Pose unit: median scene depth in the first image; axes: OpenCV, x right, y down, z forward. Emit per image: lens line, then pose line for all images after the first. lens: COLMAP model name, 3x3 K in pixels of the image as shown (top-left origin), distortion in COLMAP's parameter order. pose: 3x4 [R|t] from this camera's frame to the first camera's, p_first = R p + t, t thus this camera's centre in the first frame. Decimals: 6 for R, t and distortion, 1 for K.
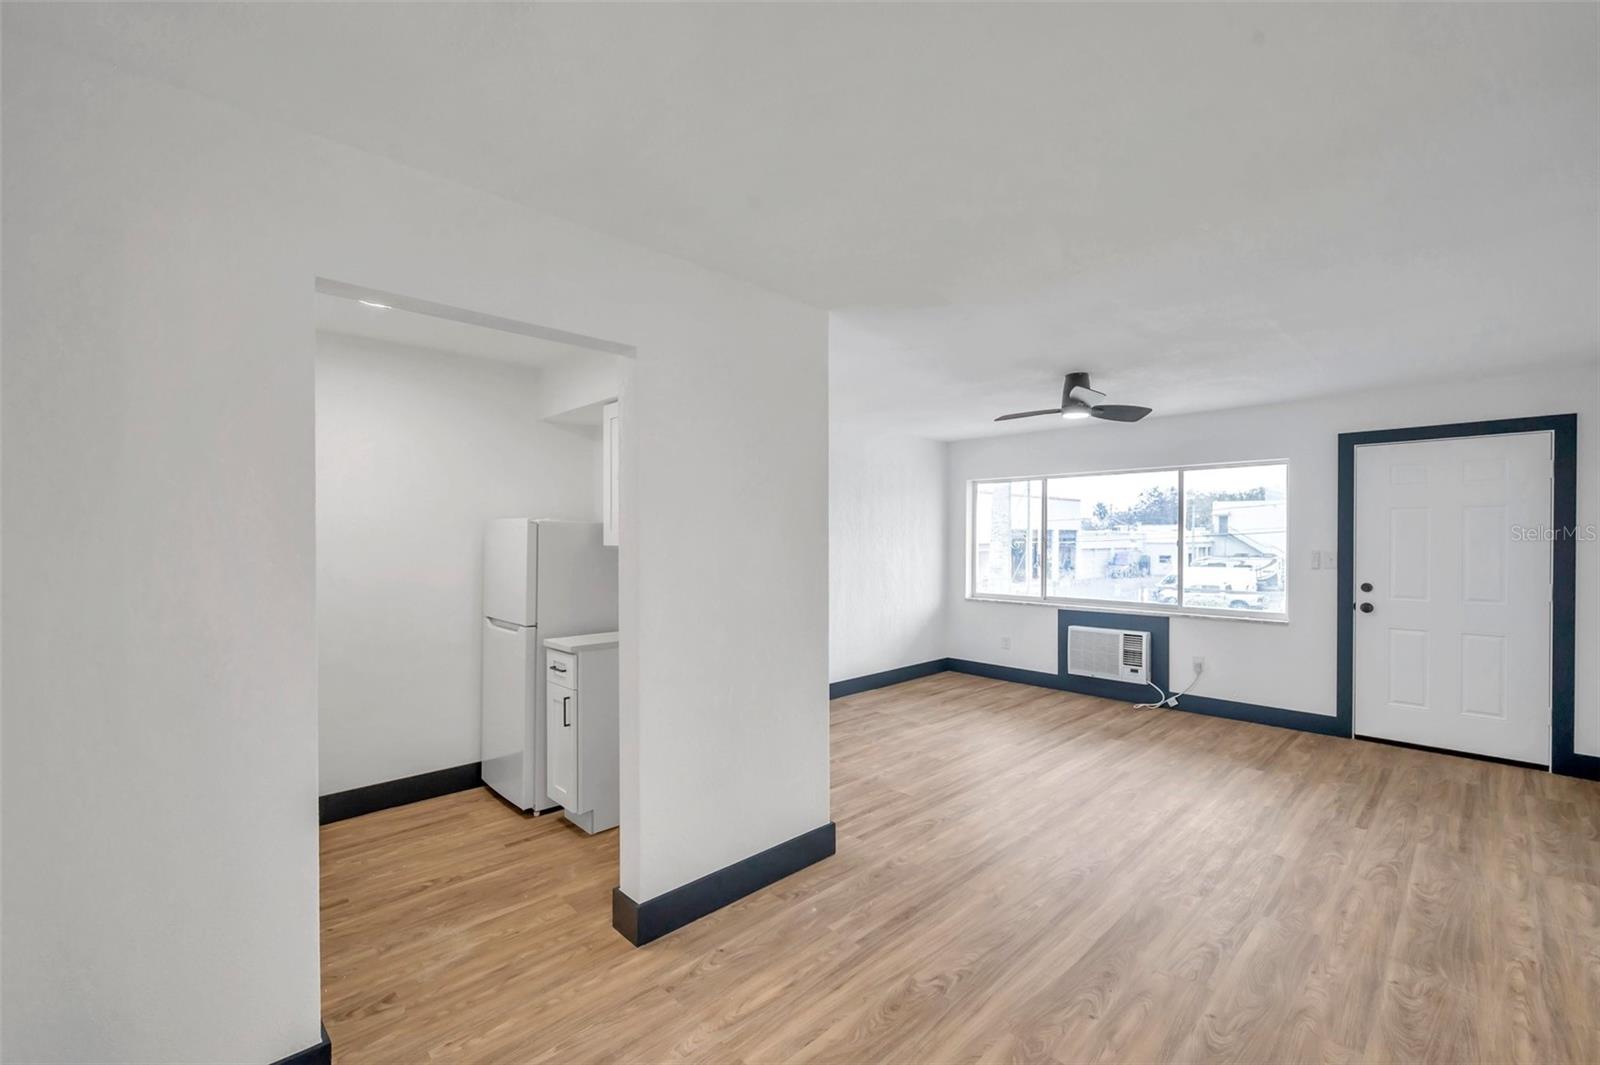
lens RADIAL K [[667.8, 0, 801.6], [0, 667.8, 541.8], [0, 0, 1]] dist [-0.002788, 0.000393]
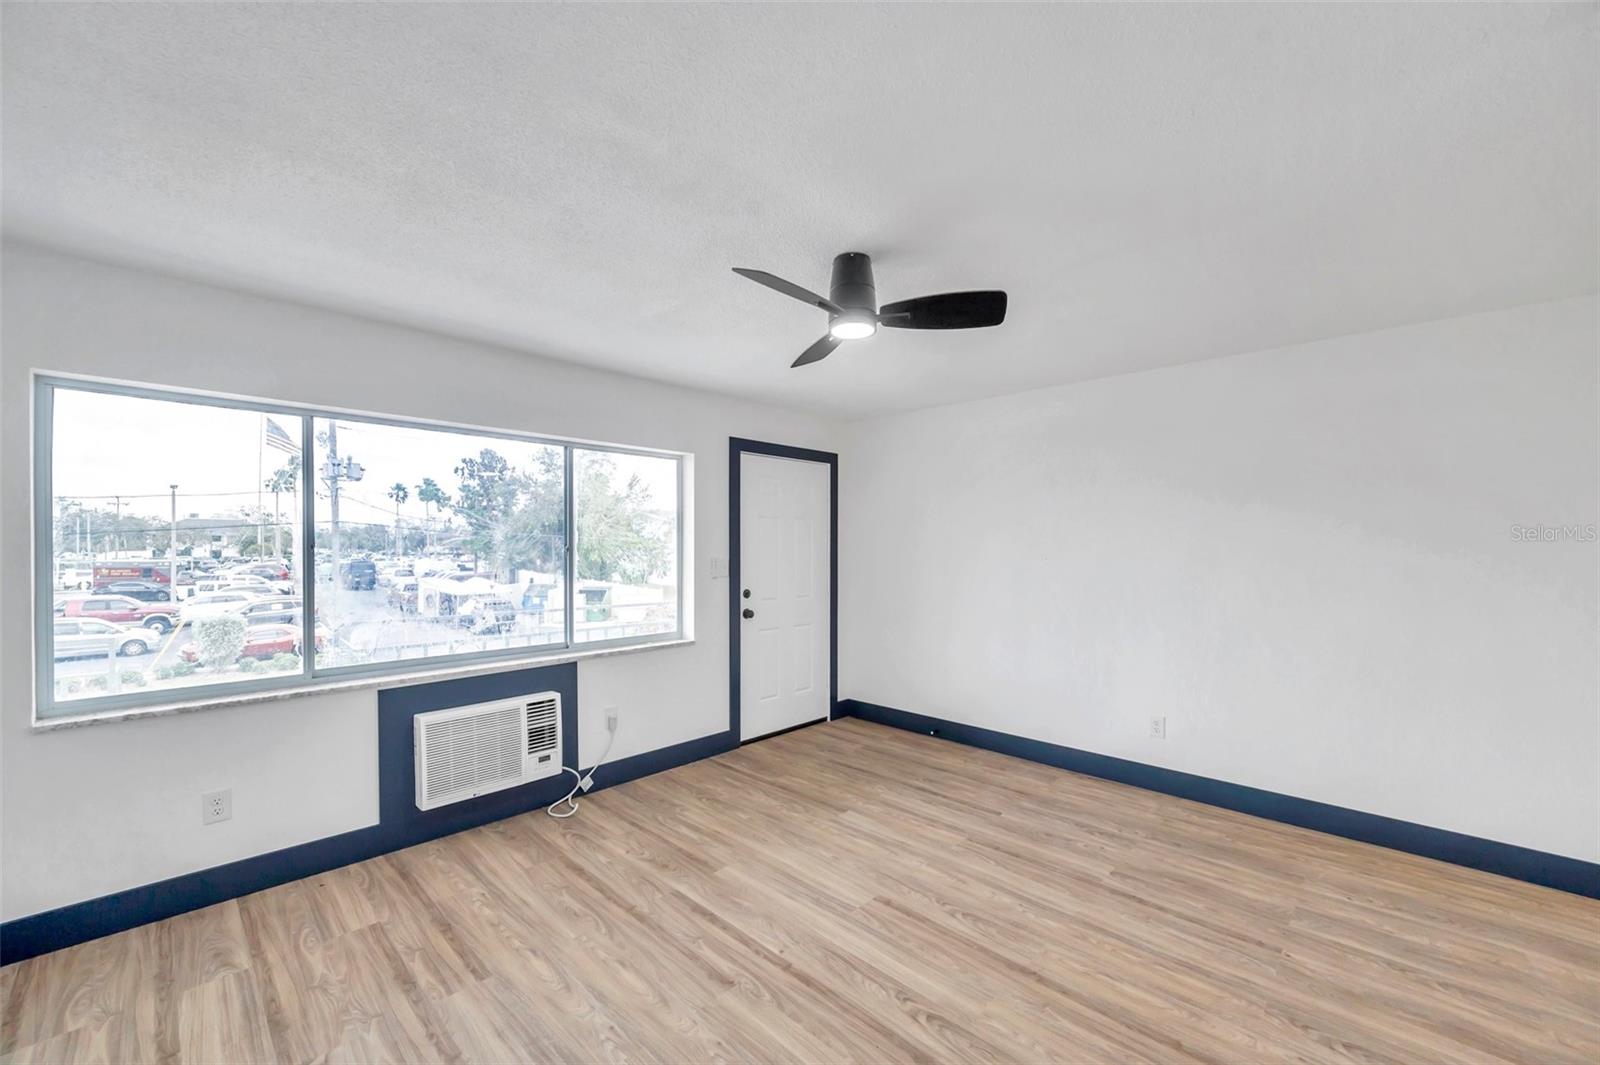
lens RADIAL K [[634.3, 0, 805.9], [0, 634.3, 546.8], [0, 0, 1]] dist [-0.001397, 0.000002]
pose [[-0.039508, -0.004079, 0.999211, -0.135642], [0.004163, 0.999982, 0.004247, -0.007130], [-0.999211, 0.004328, -0.039490, 1.056466]]
